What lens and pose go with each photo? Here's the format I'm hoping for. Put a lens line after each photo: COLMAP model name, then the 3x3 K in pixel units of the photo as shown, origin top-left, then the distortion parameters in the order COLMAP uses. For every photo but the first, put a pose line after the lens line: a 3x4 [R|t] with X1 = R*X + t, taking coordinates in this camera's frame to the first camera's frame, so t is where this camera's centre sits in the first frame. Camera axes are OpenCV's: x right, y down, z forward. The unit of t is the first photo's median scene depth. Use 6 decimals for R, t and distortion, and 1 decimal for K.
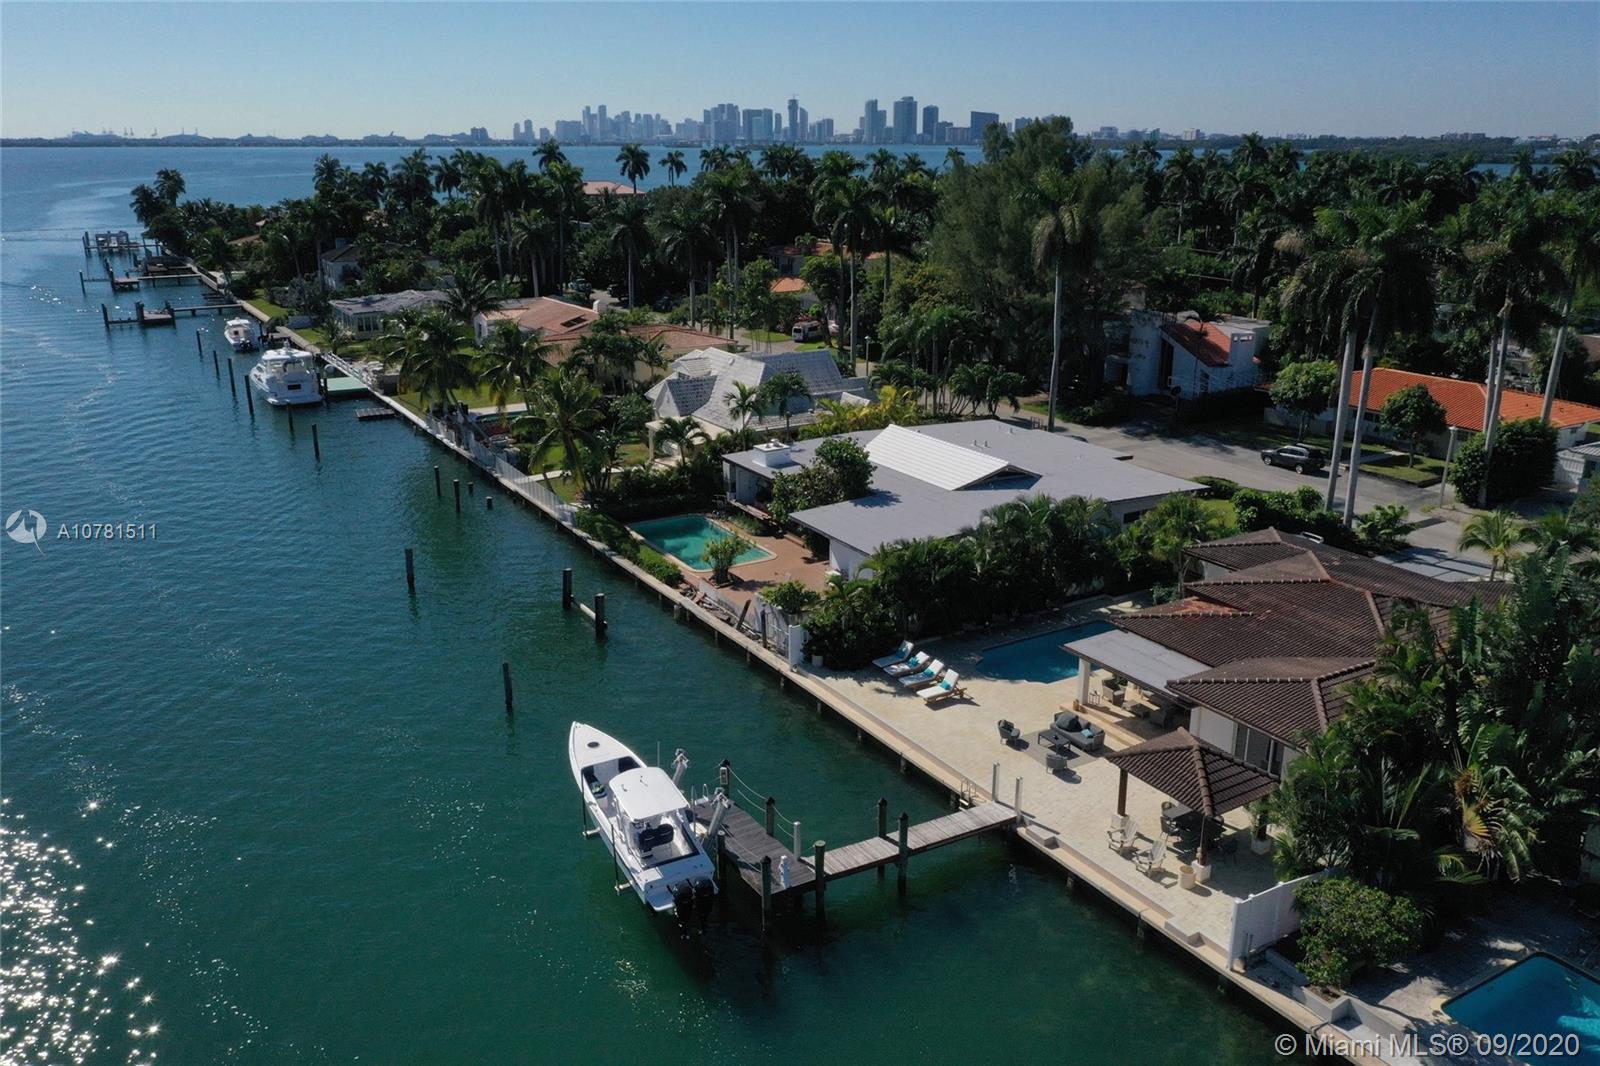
lens RADIAL K [[1284.5, 0, 800.0], [0, 1284.5, 533.0], [0, 0, 1]] dist [0.000020, 0.001248]
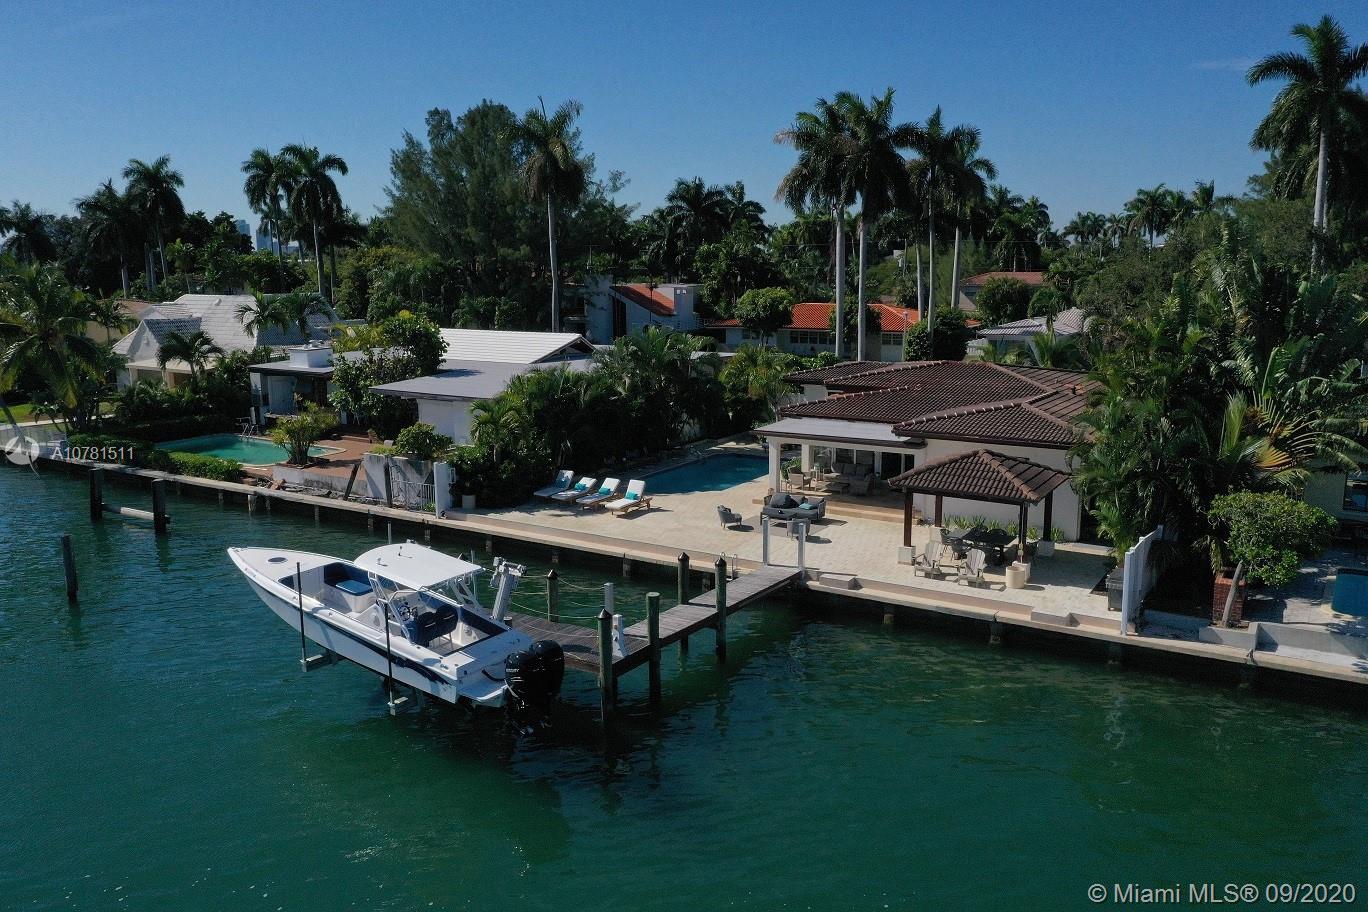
lens RADIAL K [[1098.3, 0, 684.0], [0, 1098.3, 456.0], [0, 0, 1]] dist [0.000020, 0.001248]
pose [[0.893671, -0.082088, 0.441150, -0.176084], [0.137924, 0.985782, -0.095972, 0.155268], [-0.427000, 0.146612, 0.892287, 0.263458]]
